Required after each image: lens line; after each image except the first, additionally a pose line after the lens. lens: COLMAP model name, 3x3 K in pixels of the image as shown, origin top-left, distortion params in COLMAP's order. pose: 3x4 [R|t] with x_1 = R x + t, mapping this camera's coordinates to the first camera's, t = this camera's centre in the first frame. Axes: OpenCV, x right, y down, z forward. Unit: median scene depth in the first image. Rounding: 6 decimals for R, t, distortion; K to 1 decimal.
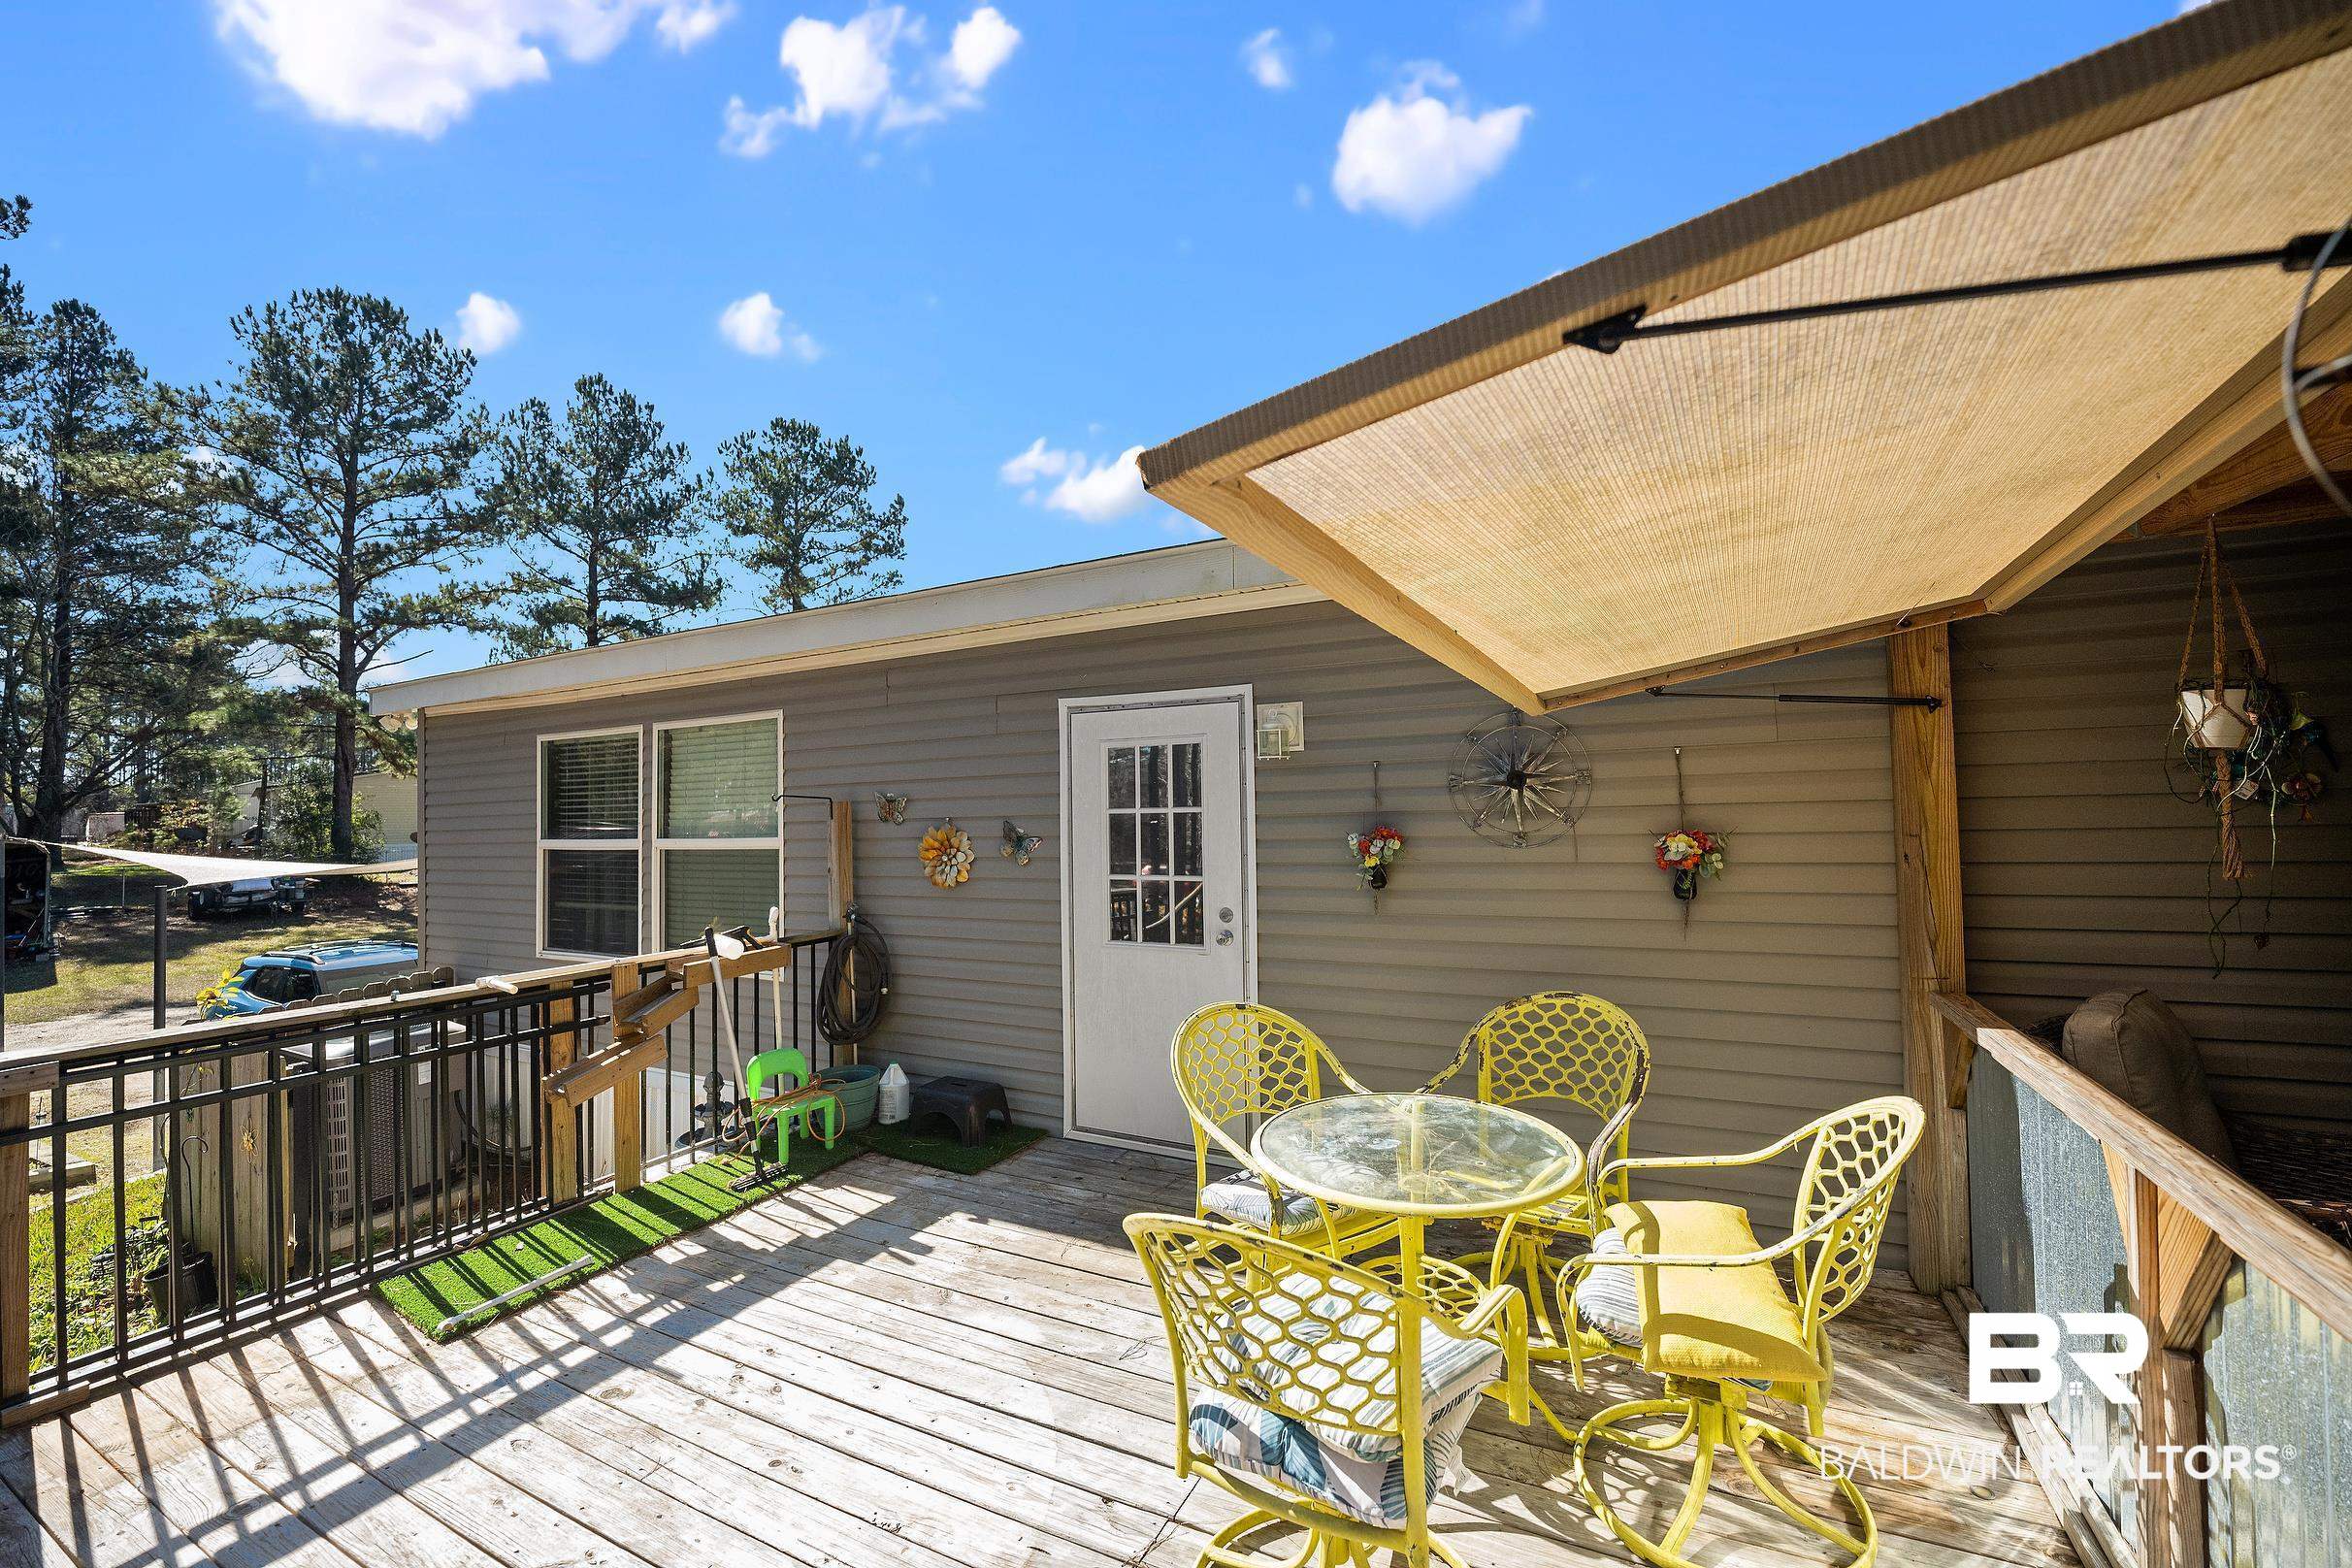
lens RADIAL K [[943.0, 0, 1183.3], [0, 943.0, 785.1], [0, 0, 1]] dist [-0.022181, 0.002813]
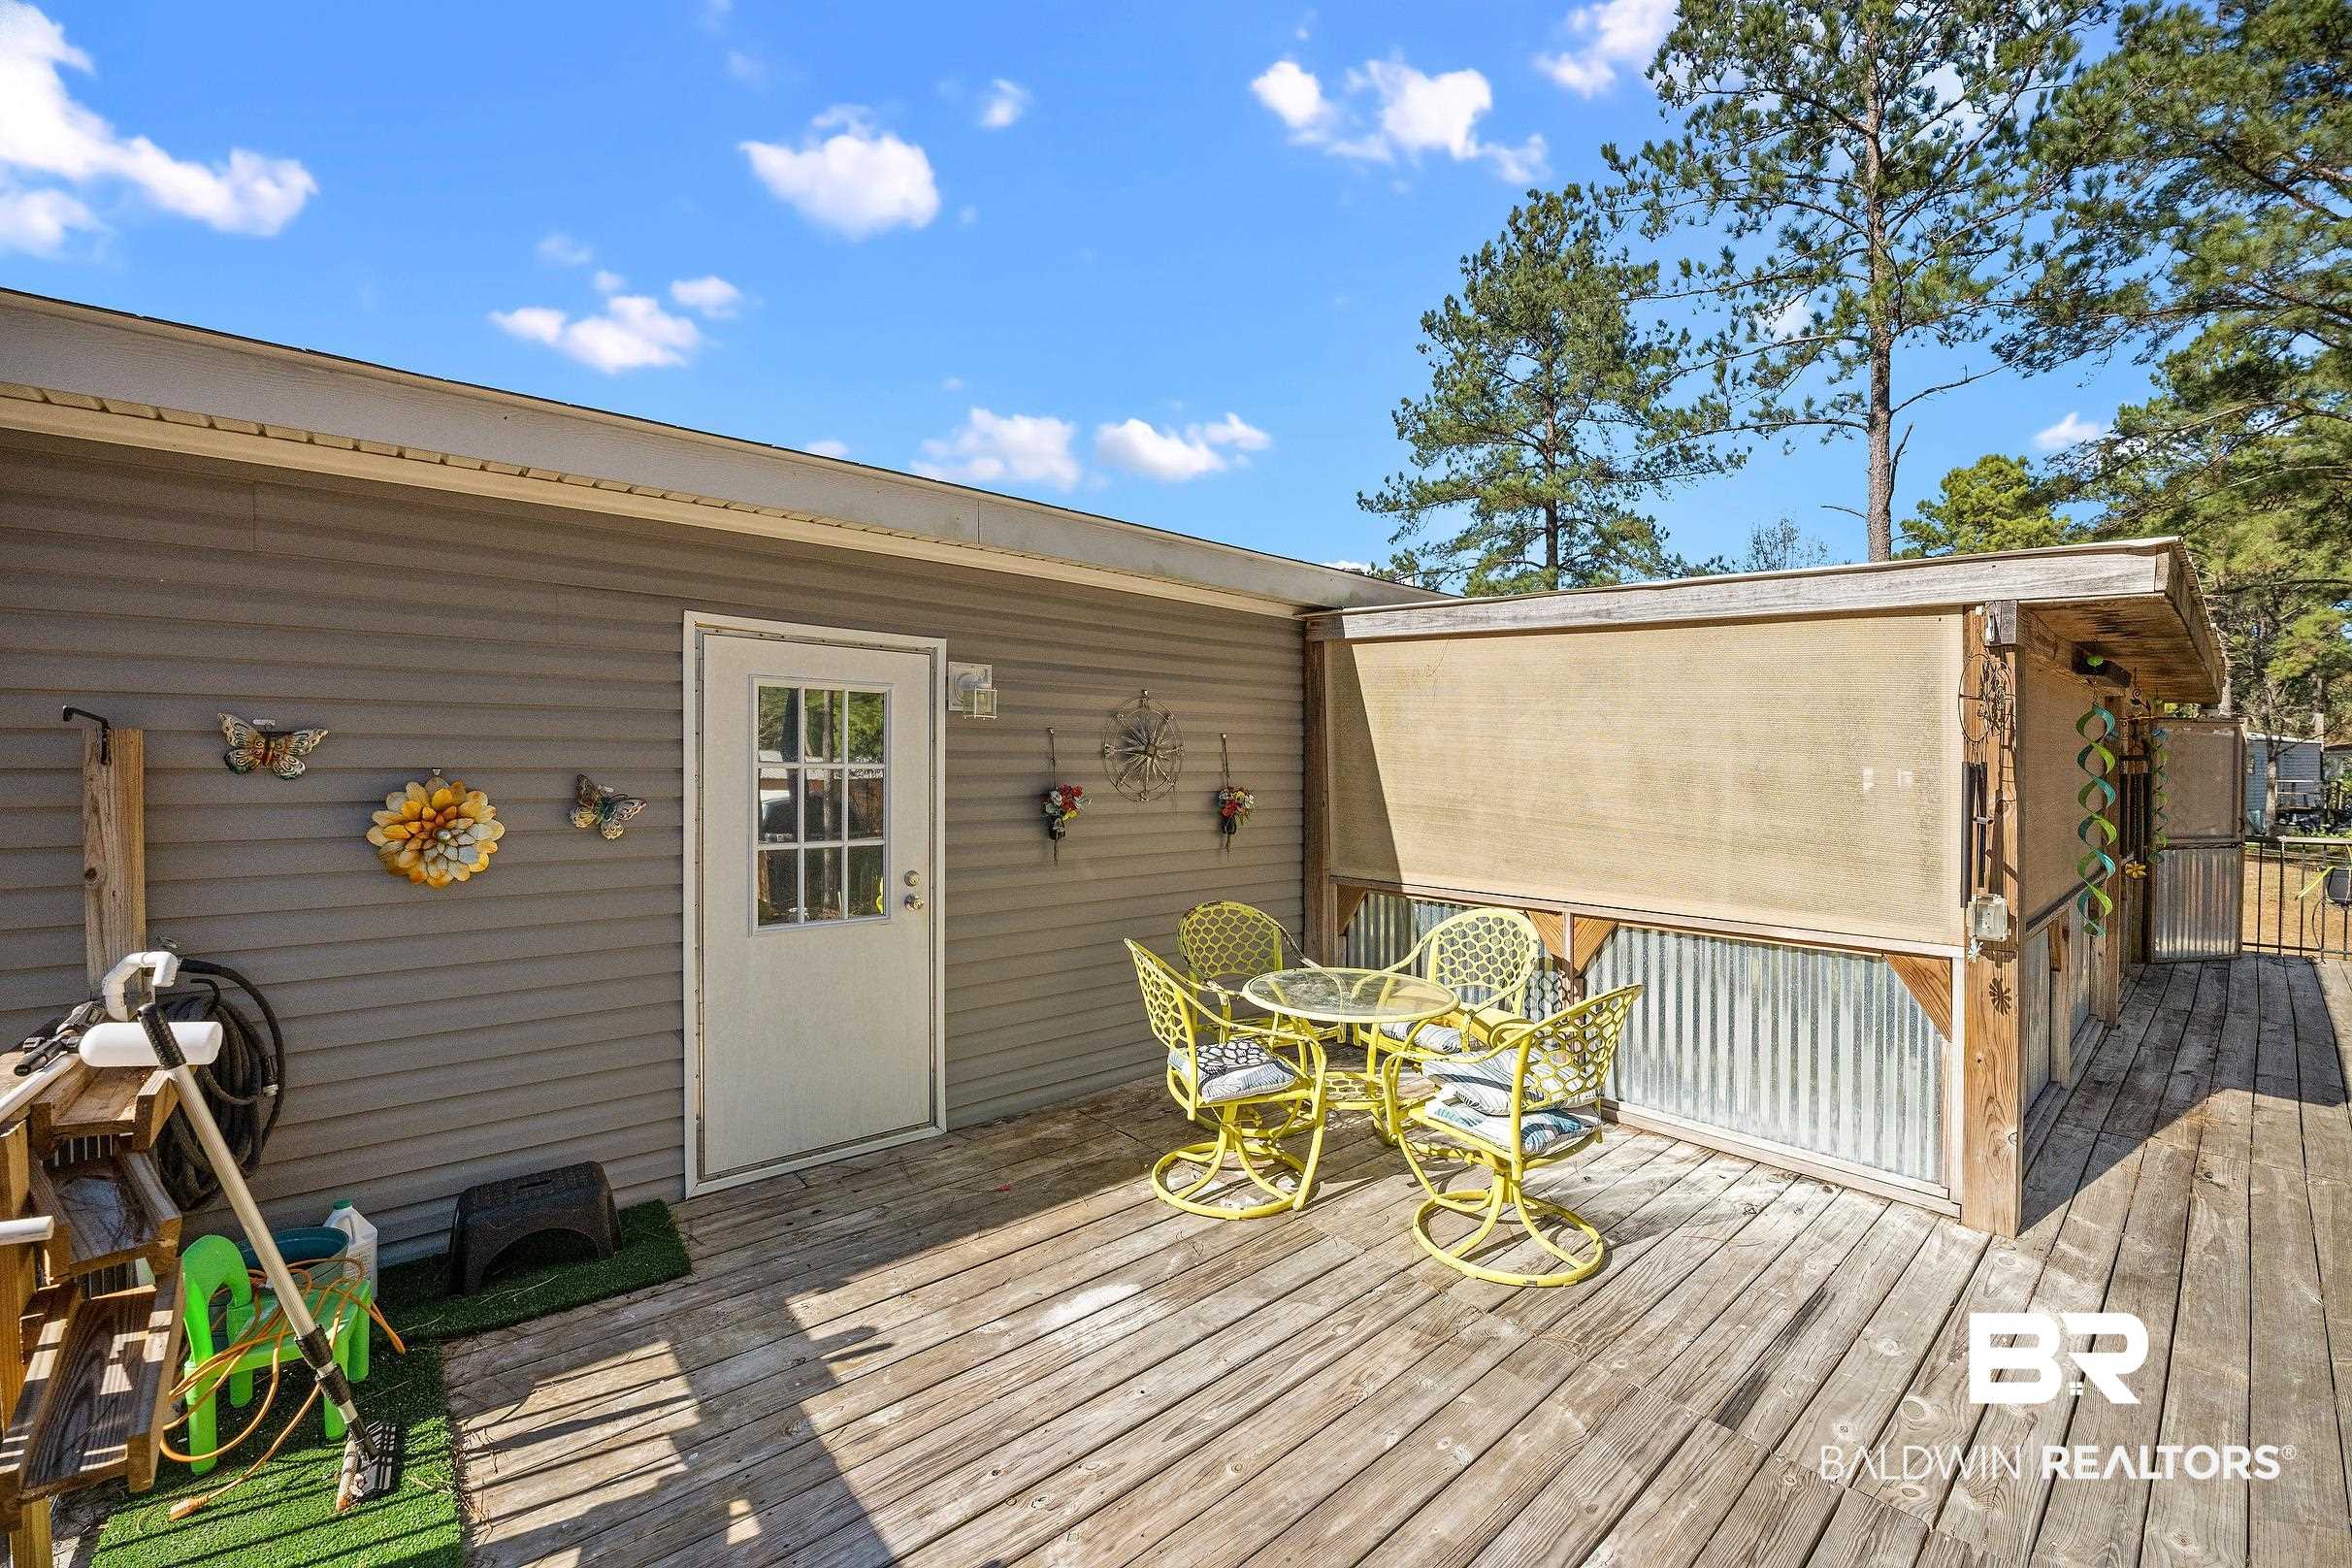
lens RADIAL K [[943.0, 0, 1176.2], [0, 943.0, 774.9], [0, 0, 1]] dist [-0.022181, 0.002813]
pose [[0.380453, 0.016580, 0.924651, -0.759976], [-0.037569, 0.999291, -0.002461, 0.027563], [-0.924037, -0.033802, 0.380806, 0.415079]]
